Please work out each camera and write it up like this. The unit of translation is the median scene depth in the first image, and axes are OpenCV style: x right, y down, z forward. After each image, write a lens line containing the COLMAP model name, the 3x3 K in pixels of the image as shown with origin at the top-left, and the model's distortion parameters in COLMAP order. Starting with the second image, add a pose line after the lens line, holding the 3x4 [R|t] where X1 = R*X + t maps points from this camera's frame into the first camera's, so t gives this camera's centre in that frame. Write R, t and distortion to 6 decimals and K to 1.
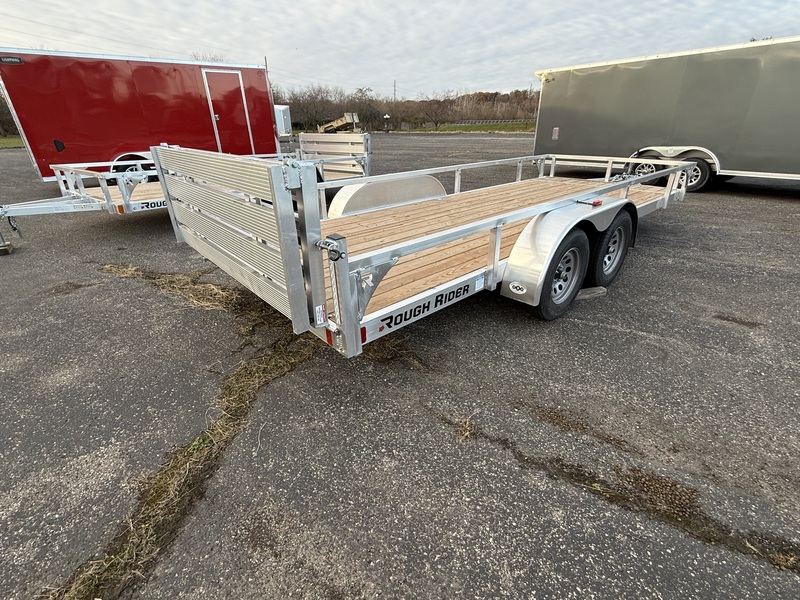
lens RADIAL K [[371.1, 0, 398.7], [0, 371.1, 301.1], [0, 0, 1]] dist [-0.000237, -0.000303]
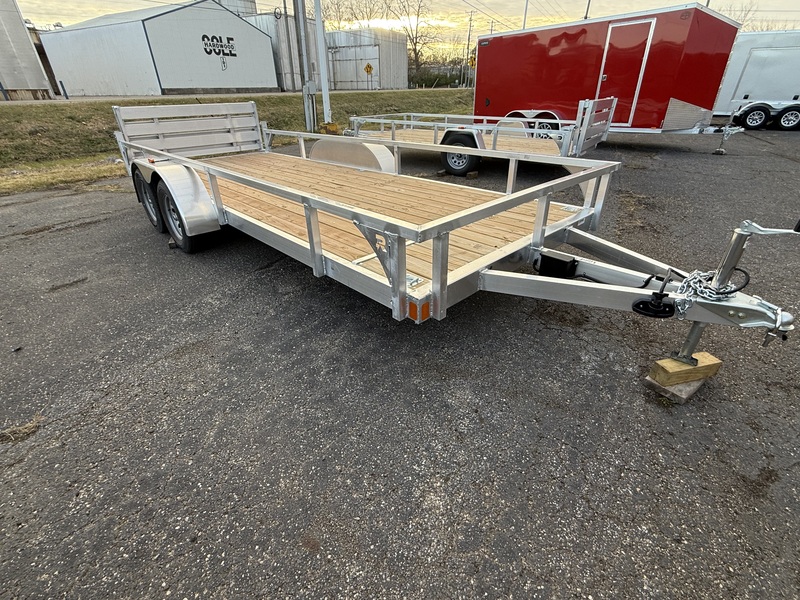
lens RADIAL K [[382.9, 0, 395.7], [0, 382.9, 300.9], [0, 0, 1]] dist [-0.000459, -0.000733]
pose [[0.022957, 0.486839, -0.873190, 0.943537], [-0.416963, 0.798491, 0.434229, -0.388399], [0.908634, 0.354119, 0.221324, 0.799652]]
